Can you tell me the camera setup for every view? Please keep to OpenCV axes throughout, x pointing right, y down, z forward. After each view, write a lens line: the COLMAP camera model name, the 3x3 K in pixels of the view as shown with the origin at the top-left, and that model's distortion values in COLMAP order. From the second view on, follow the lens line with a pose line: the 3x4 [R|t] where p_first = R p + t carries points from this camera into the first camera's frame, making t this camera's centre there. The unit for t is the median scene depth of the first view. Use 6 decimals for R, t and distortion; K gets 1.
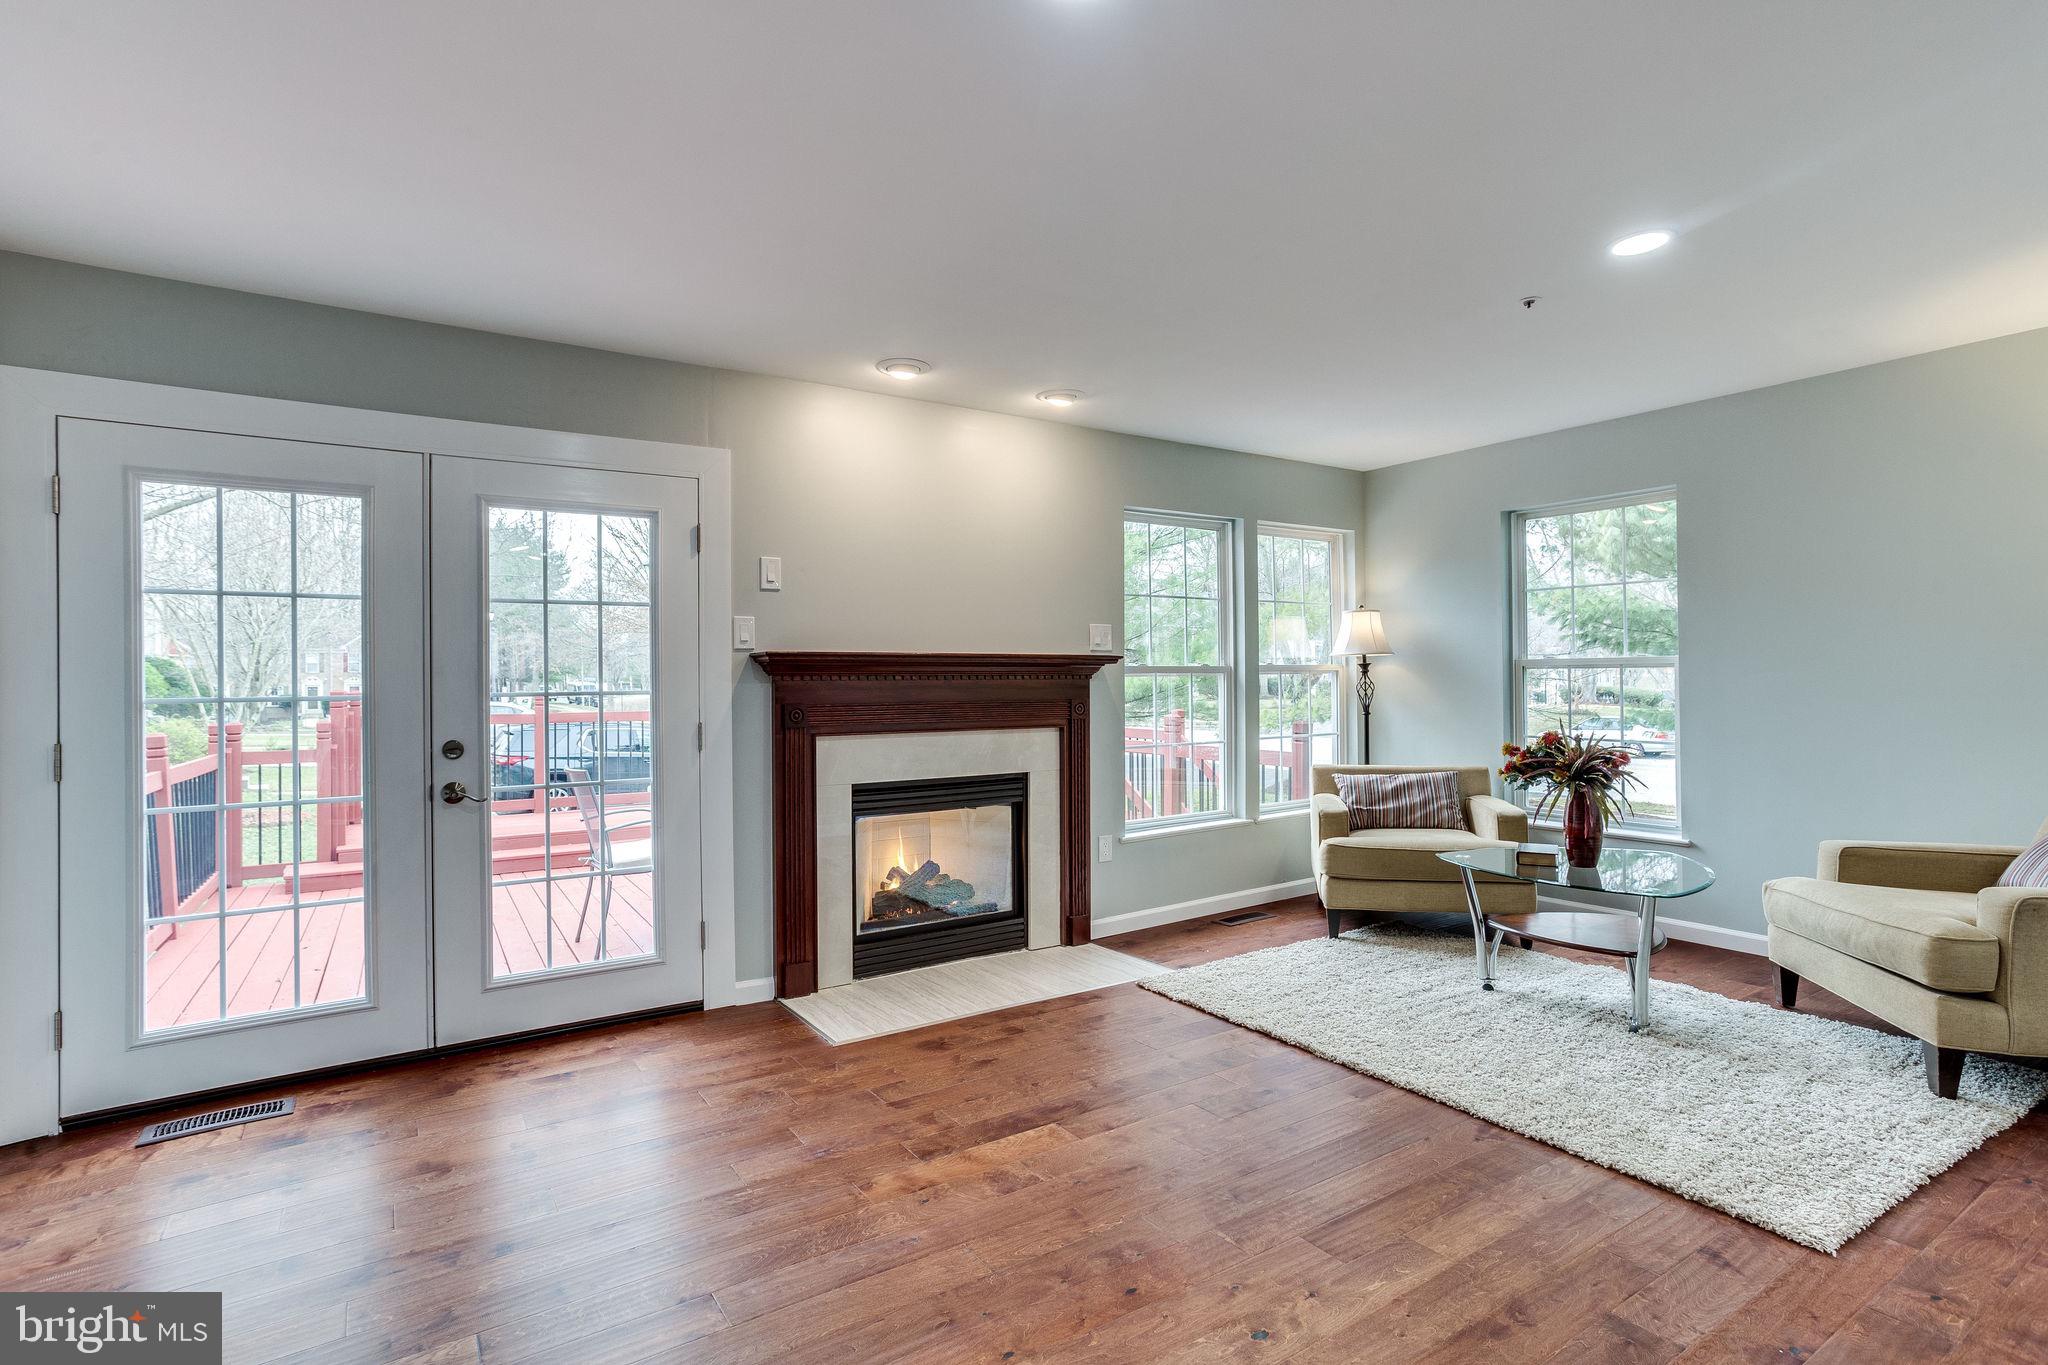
lens RADIAL K [[1009.8, 0, 1021.4], [0, 1009.8, 690.8], [0, 0, 1]] dist [-0.019426, 0.016796]
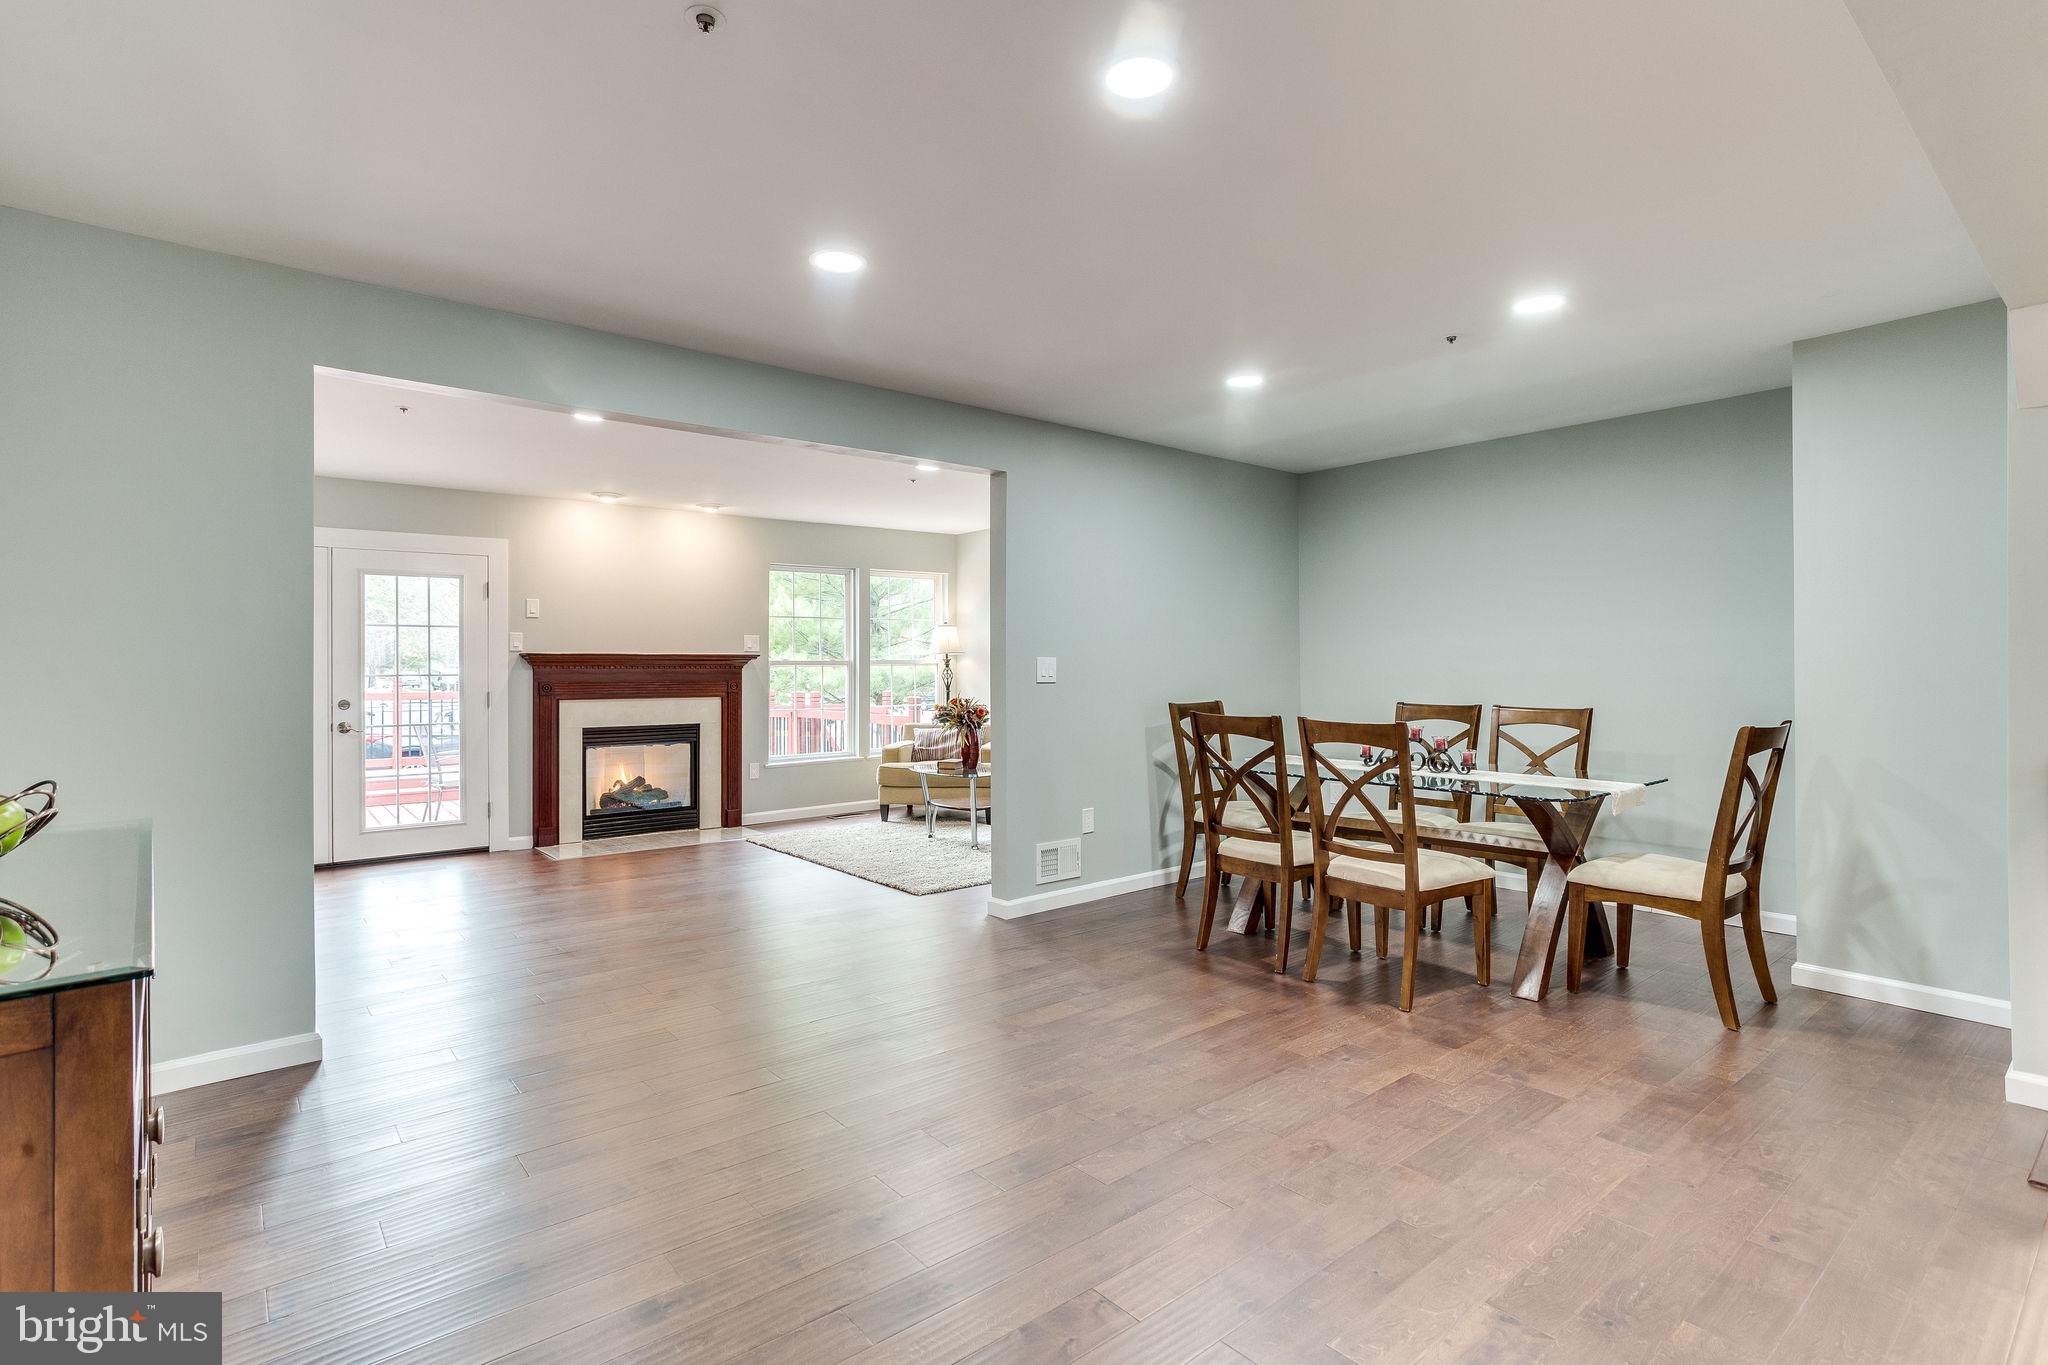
lens RADIAL K [[966.3, 0, 965.4], [0, 966.3, 673.6], [0, 0, 1]] dist [0.012390, 0.014139]
pose [[0.996386, 0.005071, 0.084786, 0.311210], [-0.004661, 0.999976, -0.005036, 0.003147], [-0.084810, 0.004623, 0.996386, -0.649033]]
